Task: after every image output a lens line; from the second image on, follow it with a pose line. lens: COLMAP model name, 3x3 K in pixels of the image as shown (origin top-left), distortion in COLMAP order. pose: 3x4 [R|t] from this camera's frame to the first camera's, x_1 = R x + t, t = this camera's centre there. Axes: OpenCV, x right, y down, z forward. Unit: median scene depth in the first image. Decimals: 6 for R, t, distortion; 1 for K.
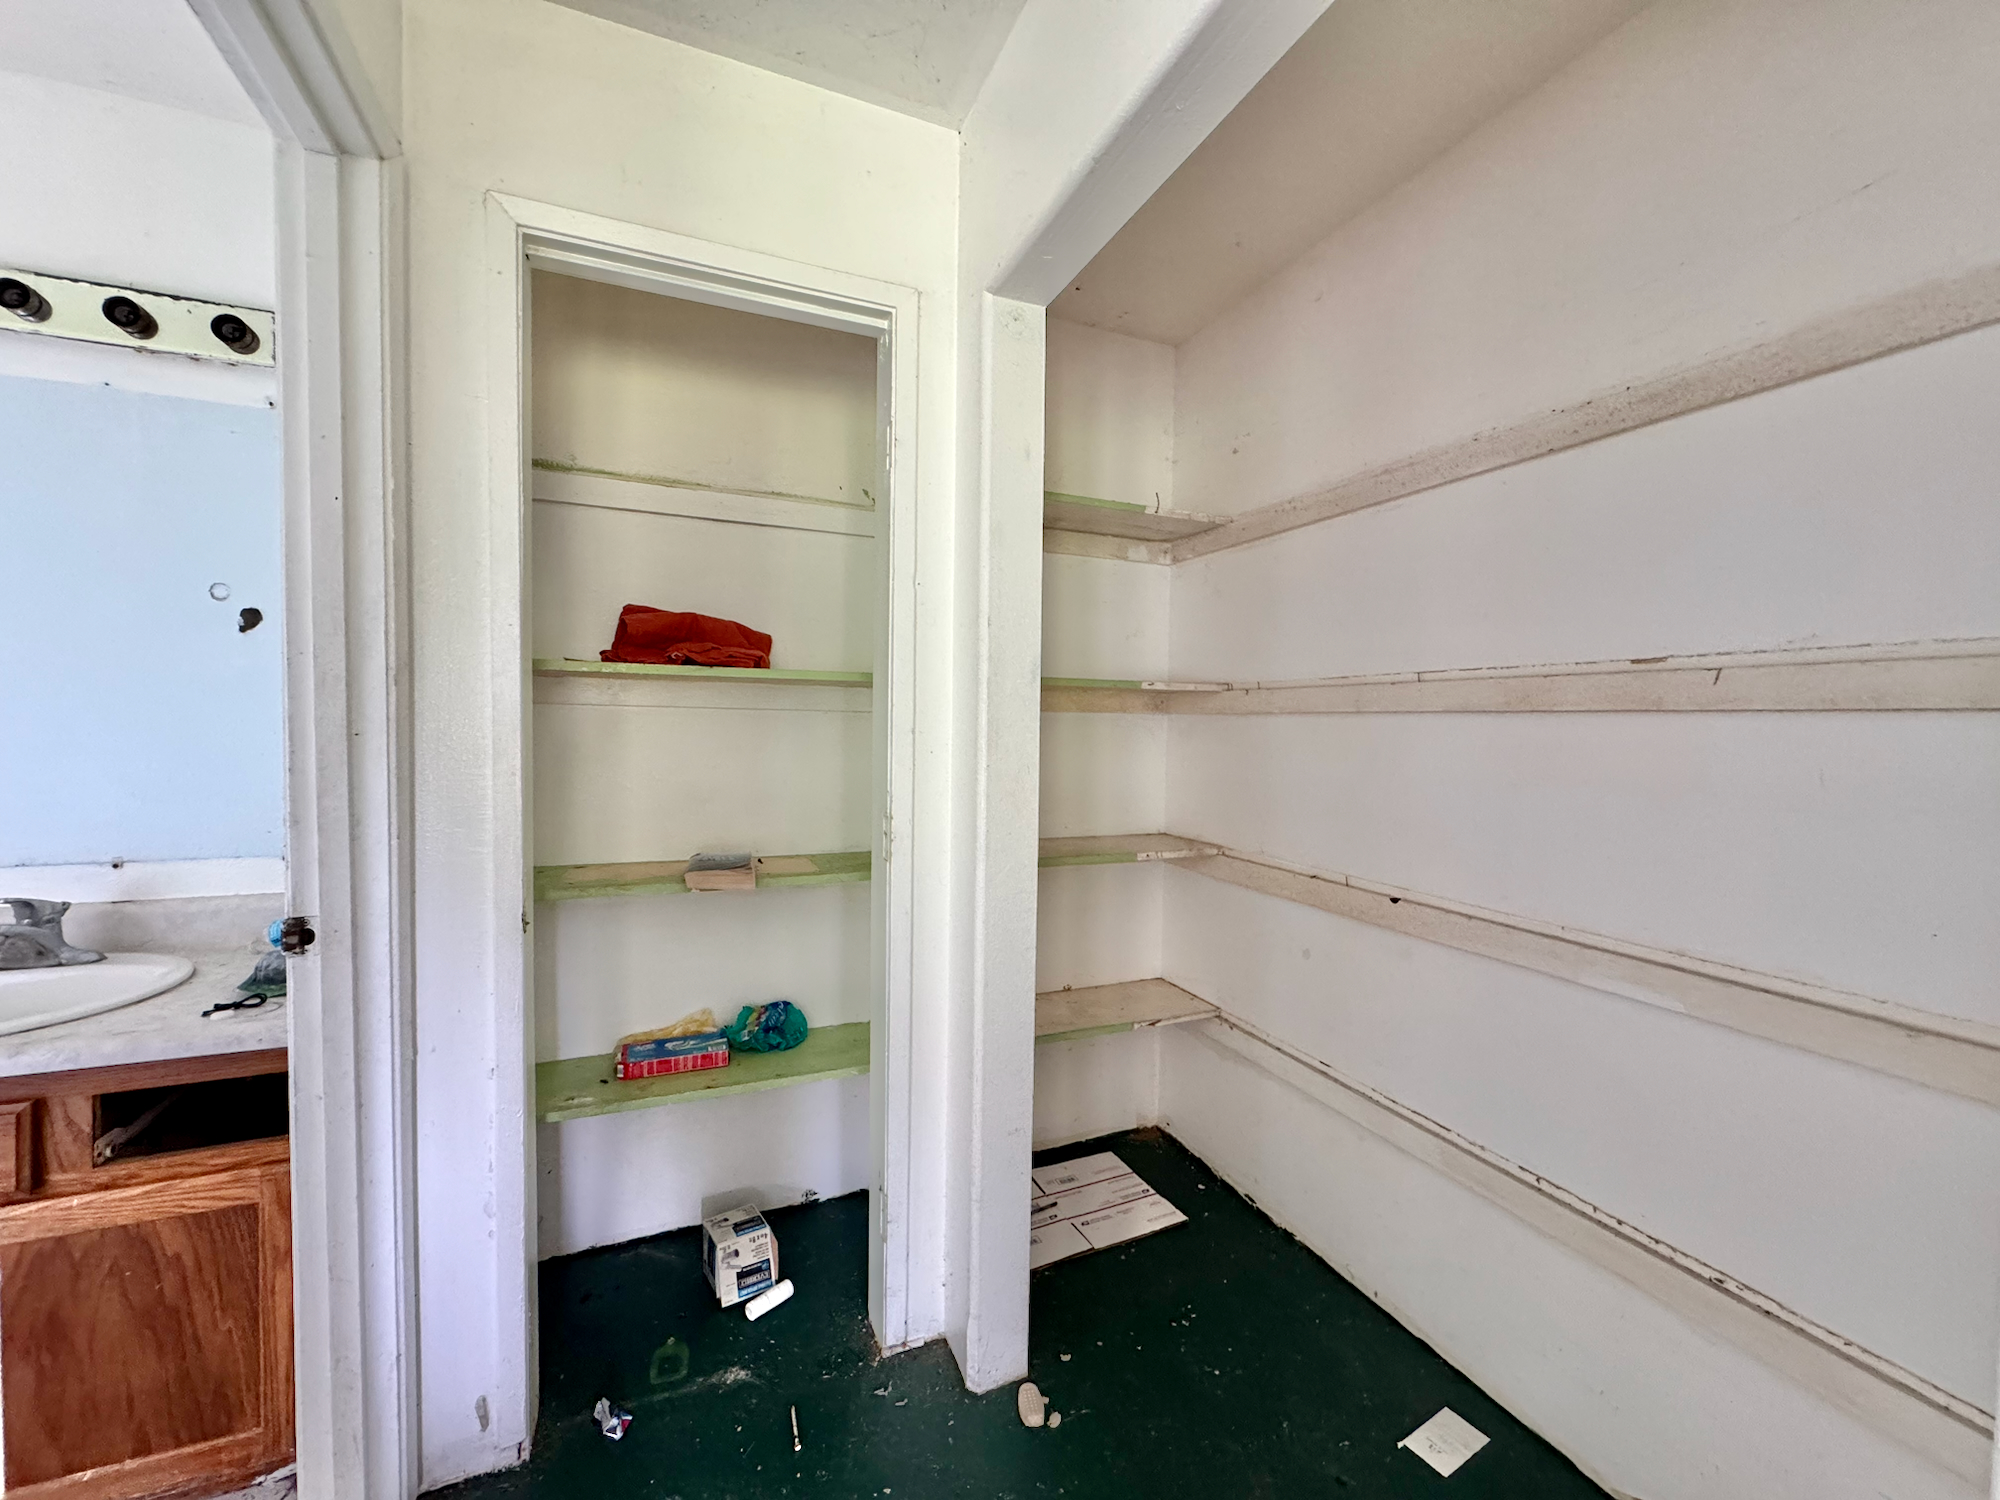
lens RADIAL K [[795.9, 0, 1002.5], [0, 795.9, 748.6], [0, 0, 1]] dist [-0.000848, 0.000226]
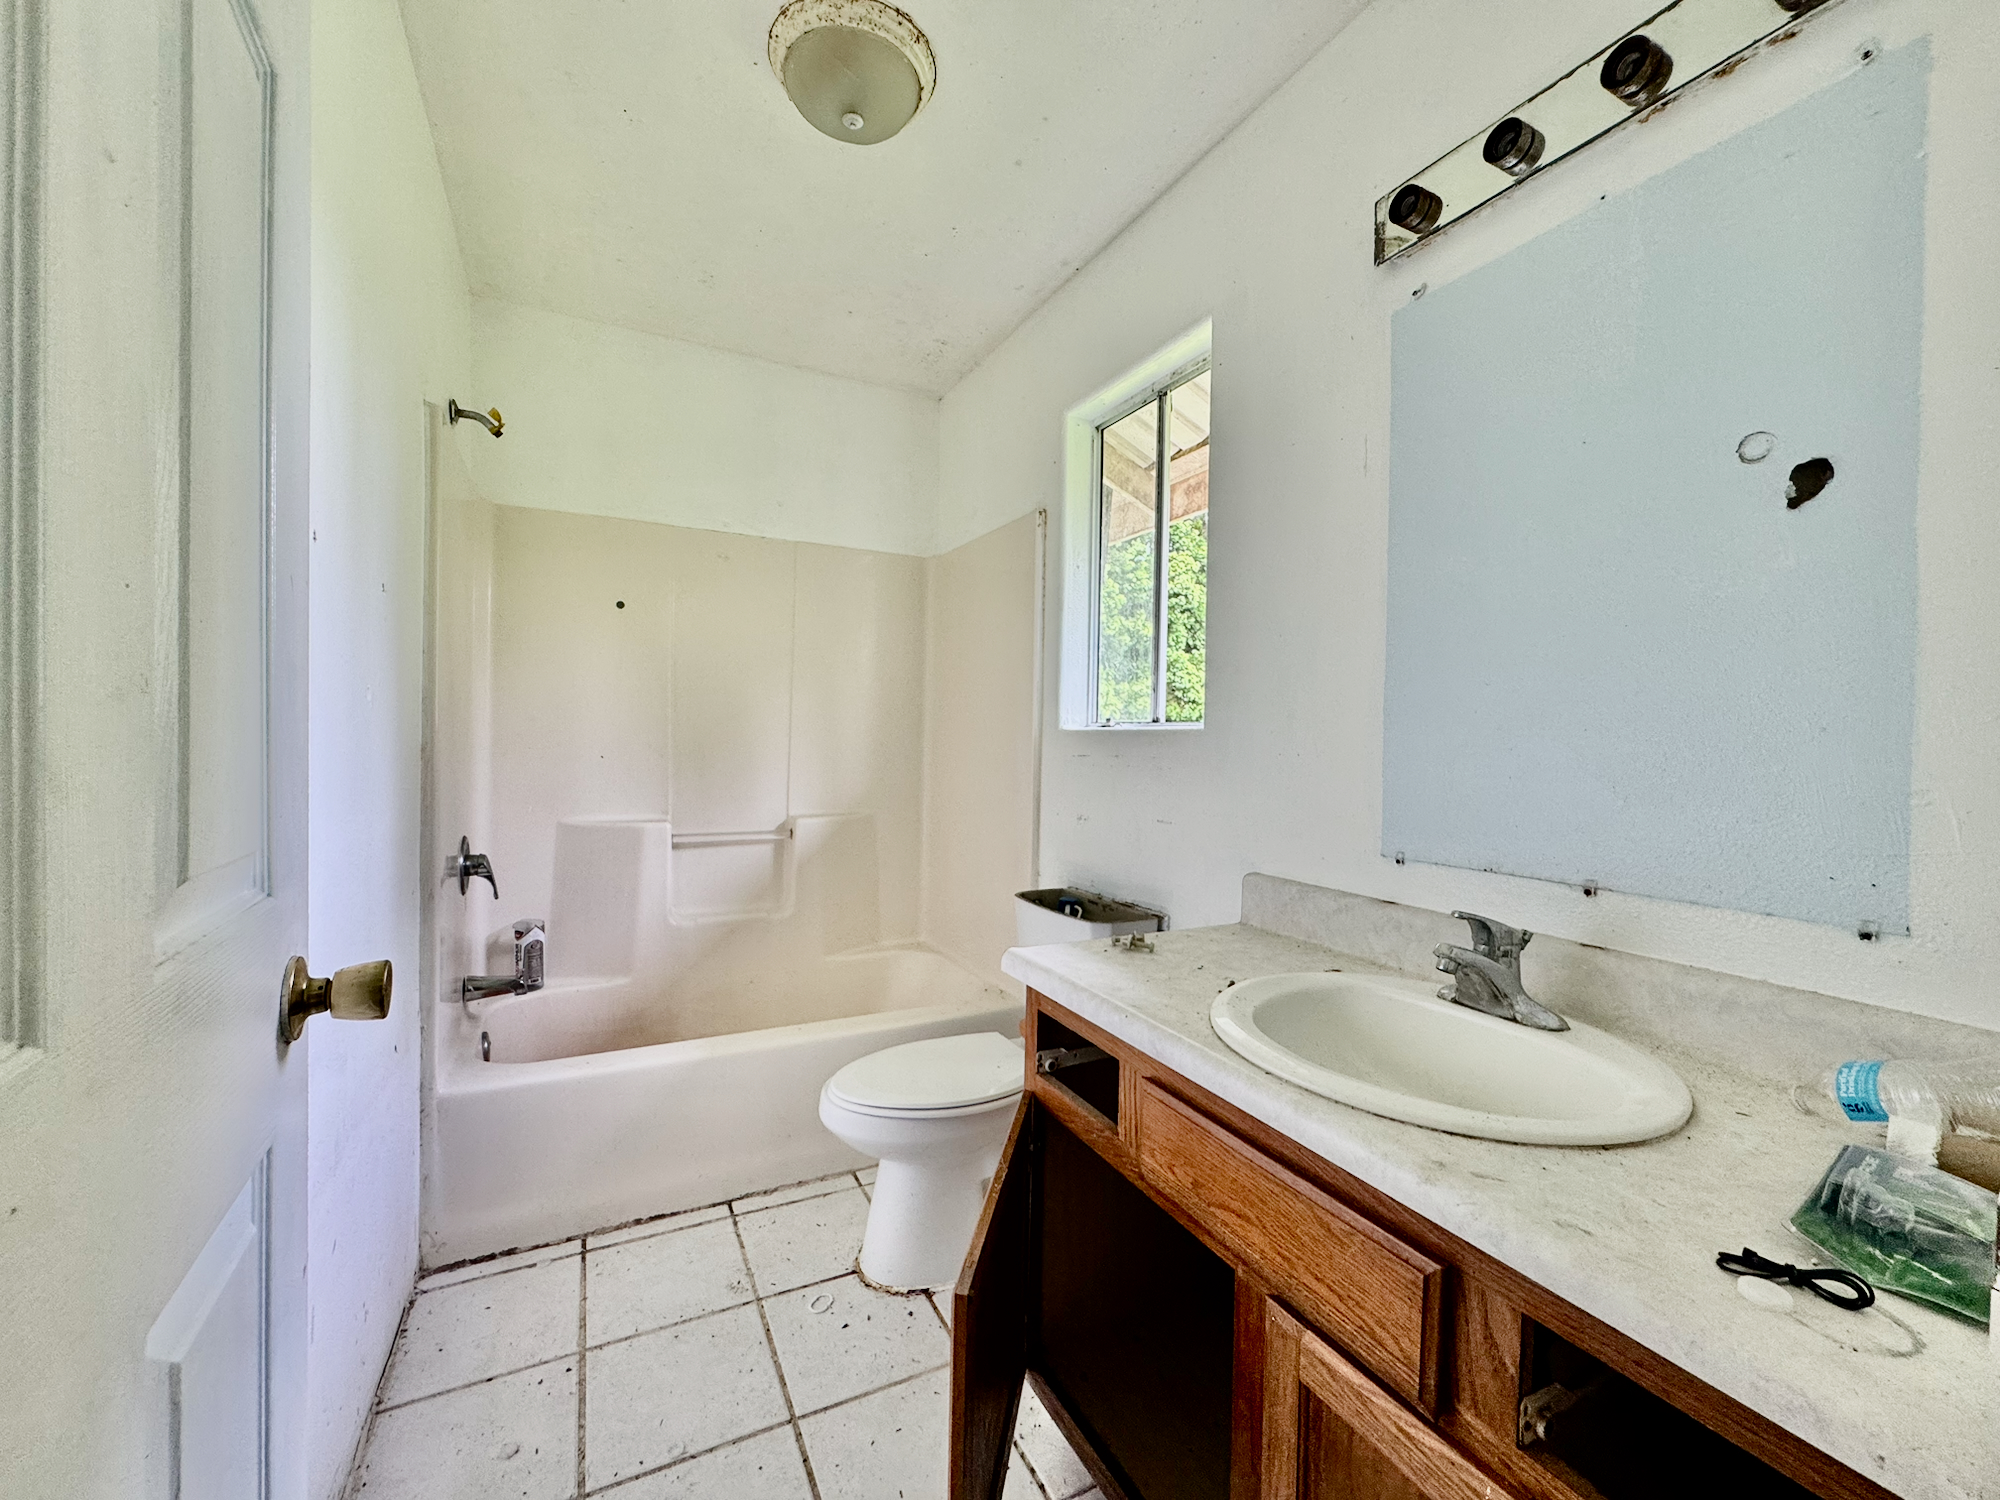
lens RADIAL K [[795.9, 0, 1002.5], [0, 795.9, 748.6], [0, 0, 1]] dist [-0.000848, 0.000226]
pose [[0.079292, -0.007770, -0.996821, -0.527058], [-0.051166, 0.998620, -0.011854, 0.064791], [0.995537, 0.051943, 0.078785, 0.490201]]
